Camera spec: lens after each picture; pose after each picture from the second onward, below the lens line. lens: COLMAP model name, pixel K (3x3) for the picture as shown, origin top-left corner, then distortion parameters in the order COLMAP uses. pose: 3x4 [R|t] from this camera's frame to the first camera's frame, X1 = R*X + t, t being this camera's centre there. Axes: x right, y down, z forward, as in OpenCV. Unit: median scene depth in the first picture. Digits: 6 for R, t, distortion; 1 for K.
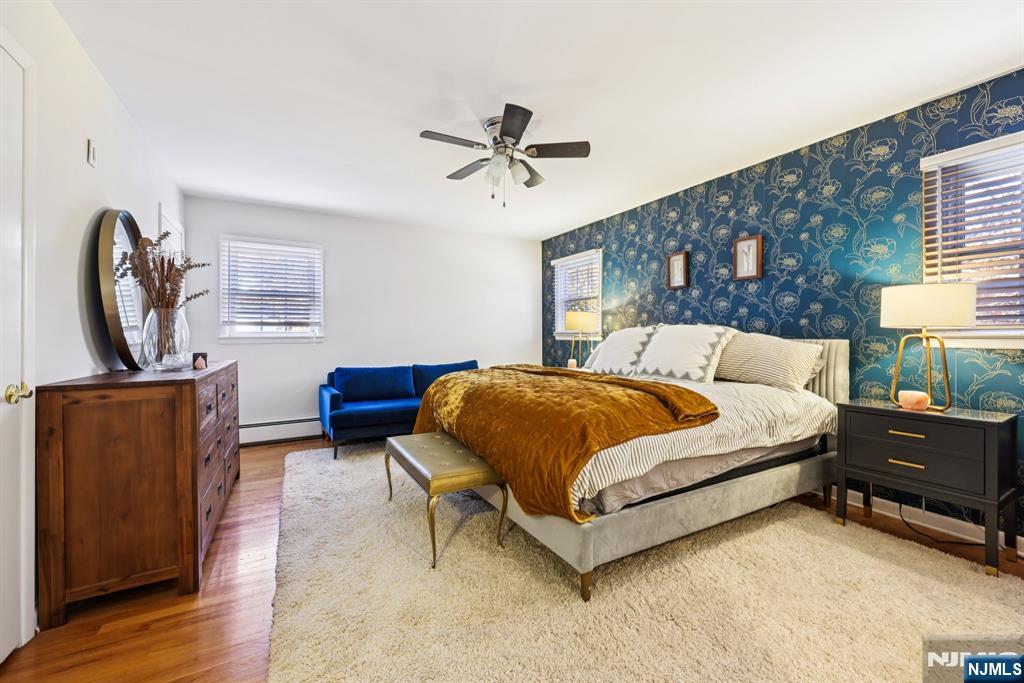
lens RADIAL K [[411.3, 0, 512.0], [0, 411.3, 341.5], [0, 0, 1]] dist [0.000022, -0.000002]
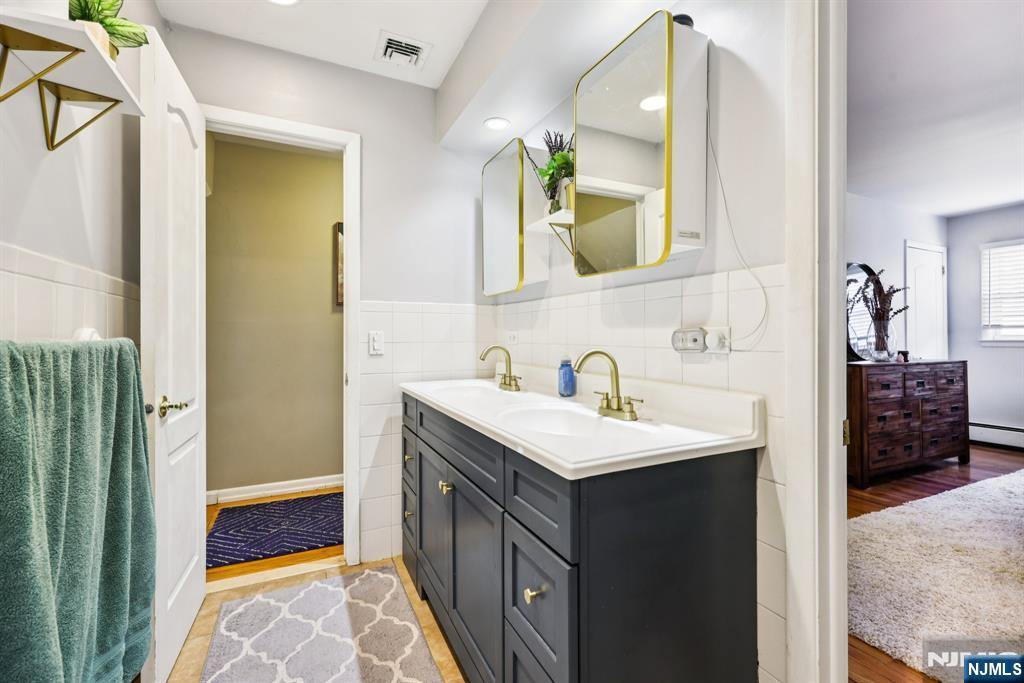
lens RADIAL K [[439.2, 0, 512.0], [0, 439.2, 341.5], [0, 0, 1]] dist [0.000539, 0.000029]
pose [[-0.048688, 0.008899, -0.998774, 0.801340], [-0.014586, 0.999847, 0.009619, -0.000147], [0.998708, 0.015037, -0.048551, -0.258002]]
